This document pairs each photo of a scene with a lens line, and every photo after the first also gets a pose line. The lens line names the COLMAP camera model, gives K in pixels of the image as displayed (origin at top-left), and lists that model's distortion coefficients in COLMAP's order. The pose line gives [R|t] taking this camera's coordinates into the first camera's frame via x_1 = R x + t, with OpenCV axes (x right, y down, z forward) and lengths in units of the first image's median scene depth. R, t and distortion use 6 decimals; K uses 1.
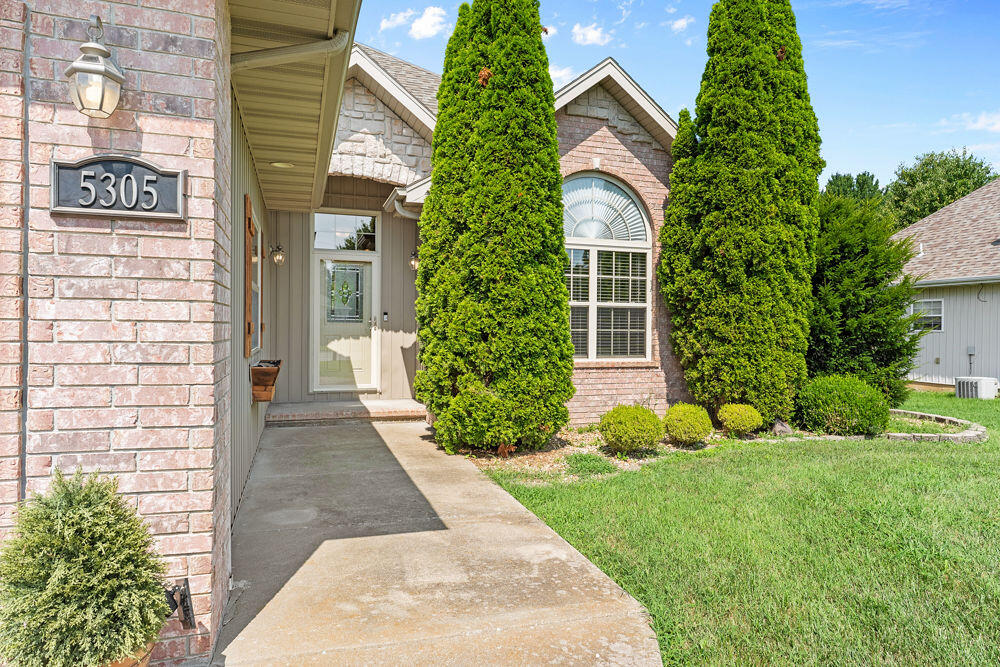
lens RADIAL K [[593.0, 0, 496.0], [0, 593.0, 336.2], [0, 0, 1]] dist [0.009132, 0.001259]
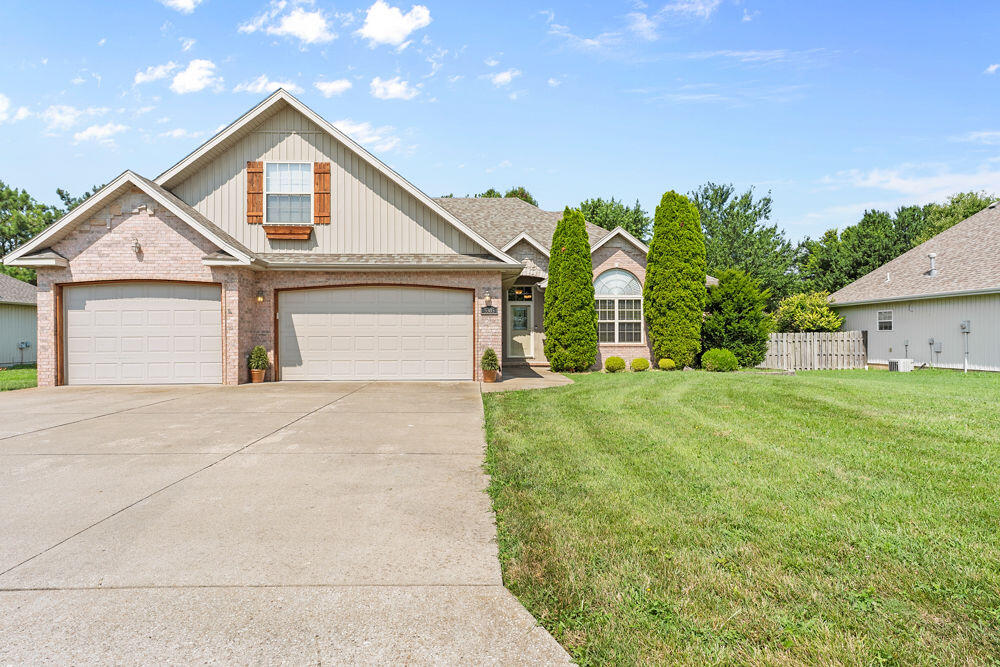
lens RADIAL K [[550.0, 0, 499.9], [0, 550.0, 333.1], [0, 0, 1]] dist [0.002983, -0.000709]
pose [[0.960125, -0.014032, -0.279218, 0.341769], [0.008122, 0.999718, -0.022311, 0.044291], [0.279452, 0.019153, 0.959969, -1.371566]]
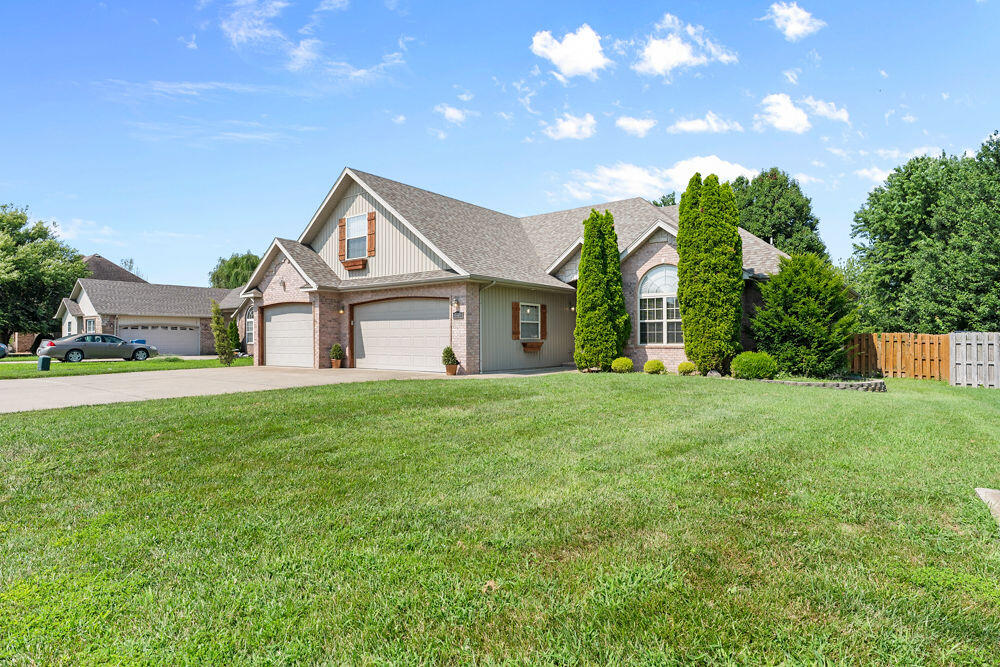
lens RADIAL K [[550.0, 0, 504.0], [0, 550.0, 335.2], [0, 0, 1]] dist [0.002983, -0.000709]
pose [[0.553367, -0.016637, -0.832771, 1.630102], [-0.004711, 0.999722, -0.023102, 0.055811], [0.832924, 0.016707, 0.553135, -0.724544]]
